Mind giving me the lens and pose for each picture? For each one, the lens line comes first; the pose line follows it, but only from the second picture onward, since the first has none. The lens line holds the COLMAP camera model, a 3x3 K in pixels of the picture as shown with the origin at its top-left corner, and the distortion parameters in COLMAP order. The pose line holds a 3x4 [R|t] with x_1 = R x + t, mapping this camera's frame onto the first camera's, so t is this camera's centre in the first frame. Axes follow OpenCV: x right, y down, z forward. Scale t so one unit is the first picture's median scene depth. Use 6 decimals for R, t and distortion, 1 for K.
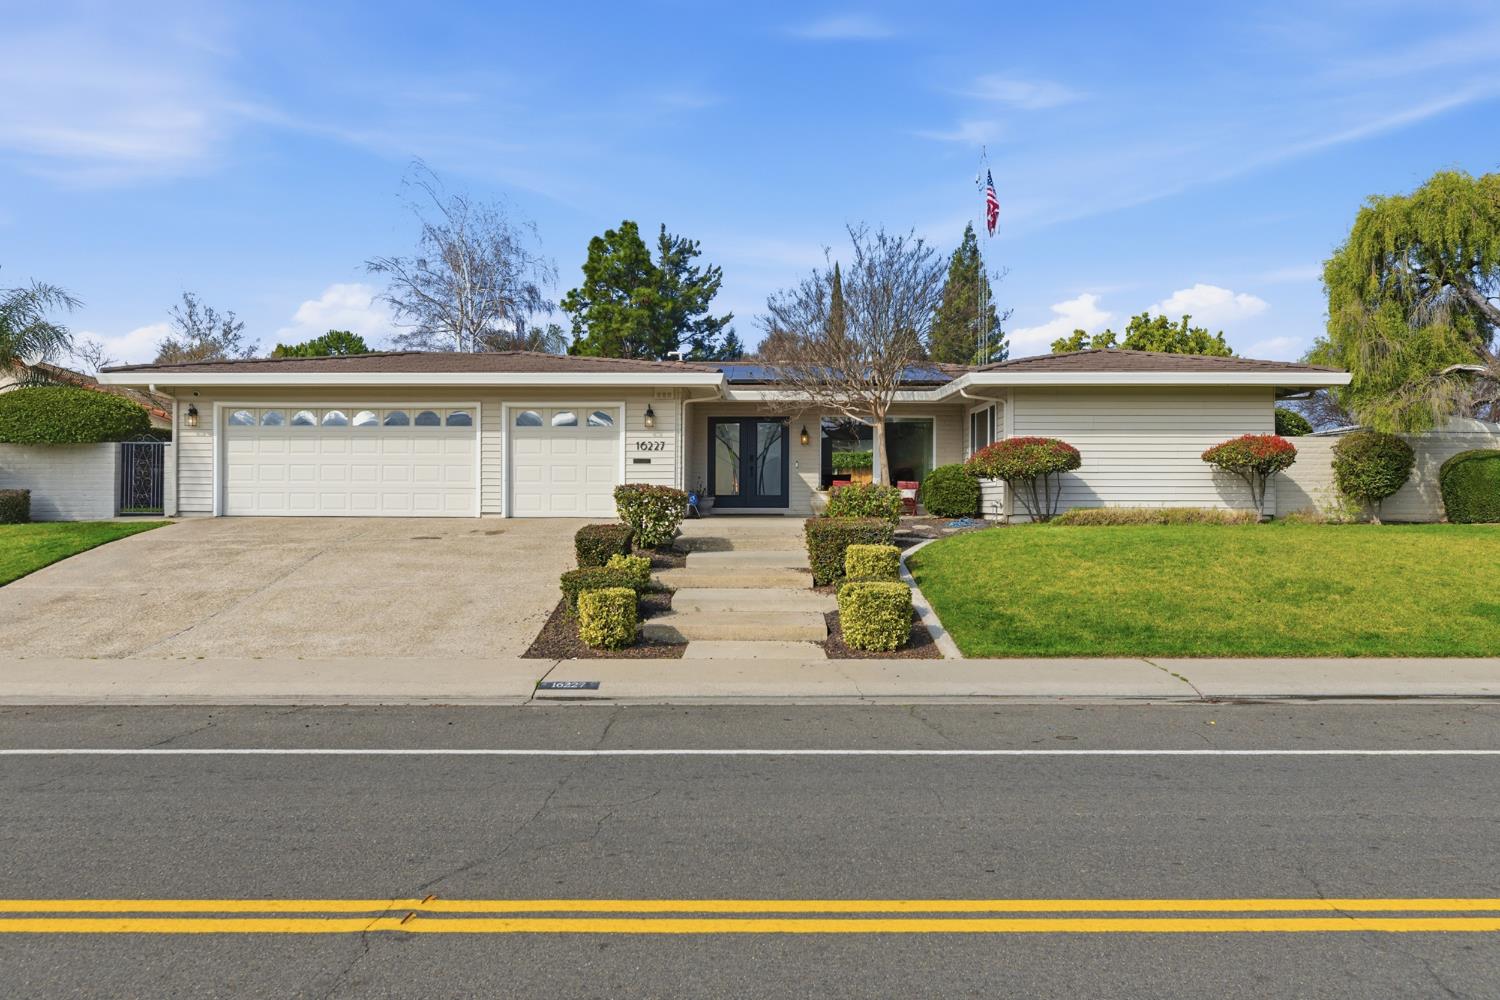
lens RADIAL K [[1095.1, 0, 751.0], [0, 1095.1, 499.7], [0, 0, 1]] dist [-0.002304, 0.000642]
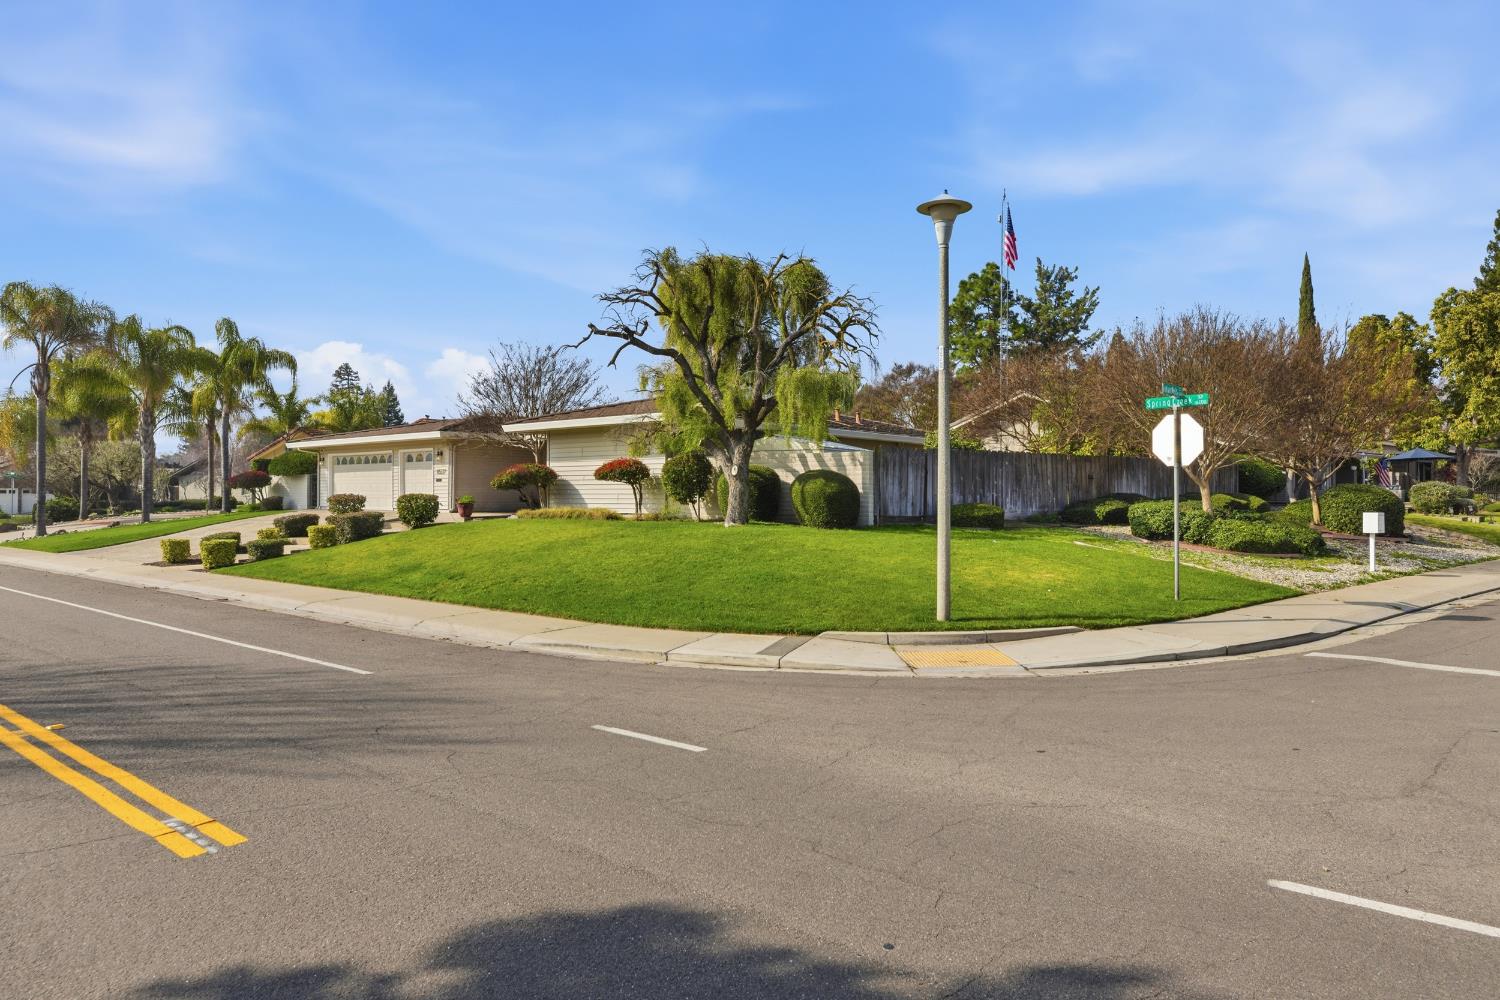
lens RADIAL K [[989.0, 0, 753.5], [0, 989.0, 500.1], [0, 0, 1]] dist [-0.006502, -0.000010]
pose [[0.763992, 0.001512, -0.645224, 1.320952], [-0.000609, 0.999998, 0.001623, -0.005552], [0.645226, -0.000847, 0.763991, 0.092592]]
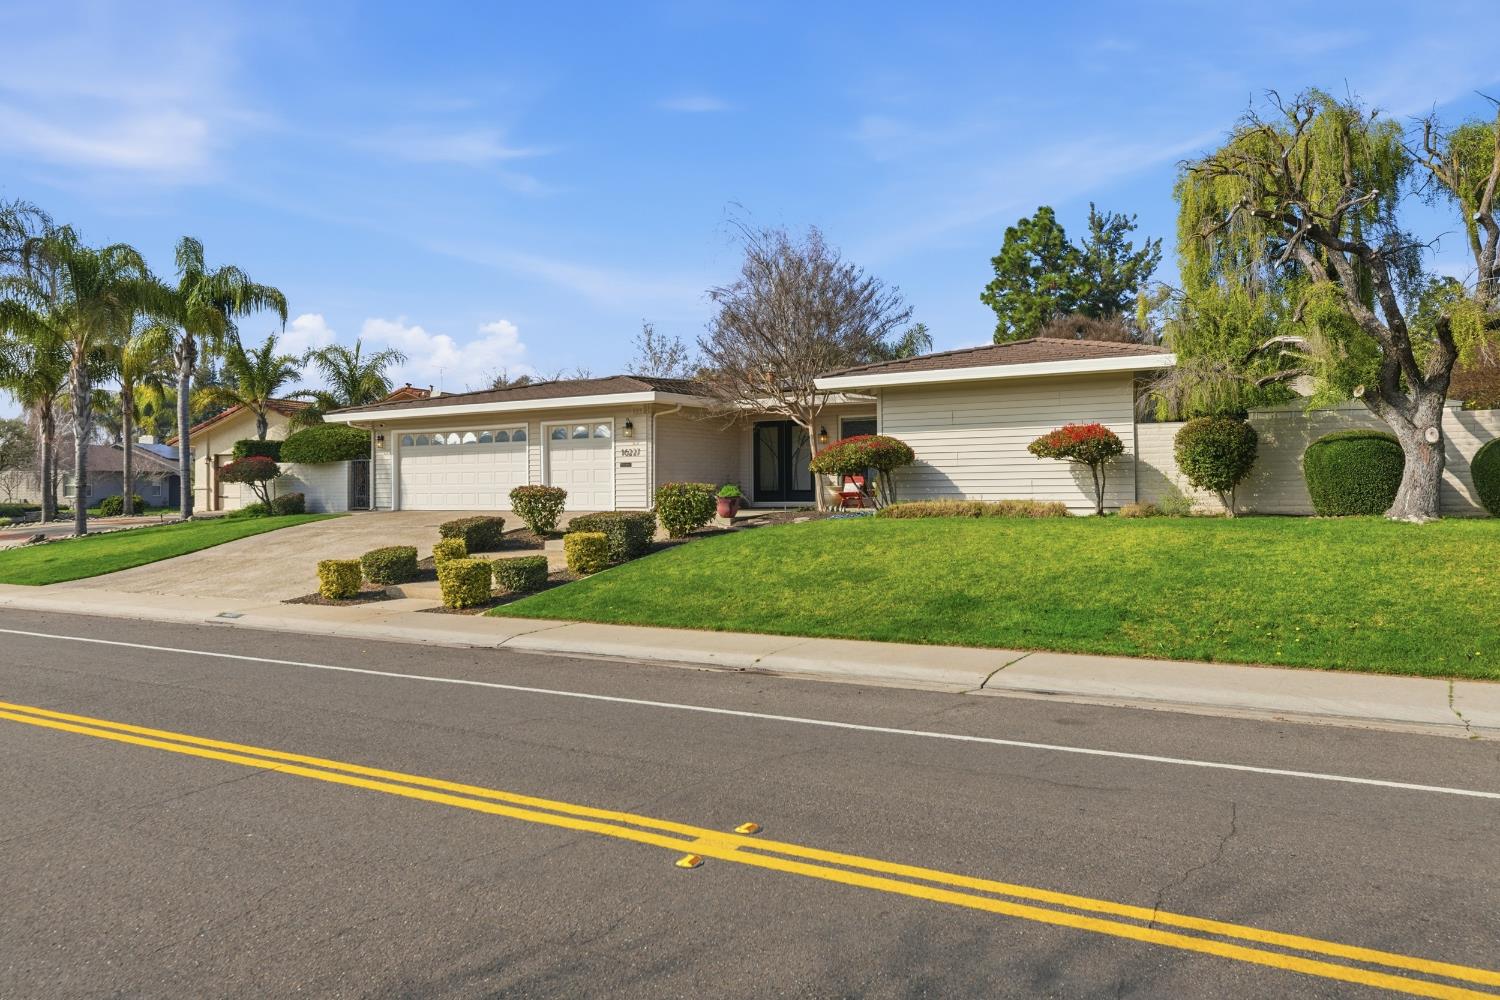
lens RADIAL K [[1131.1, 0, 745.9], [0, 1131.1, 497.2], [0, 0, 1]] dist [-0.003008, 0.000080]
pose [[0.849471, -0.008402, -0.527568, 0.675693], [0.011784, 0.999926, 0.003049, -0.001409], [0.527504, -0.008807, 0.849507, -0.009748]]
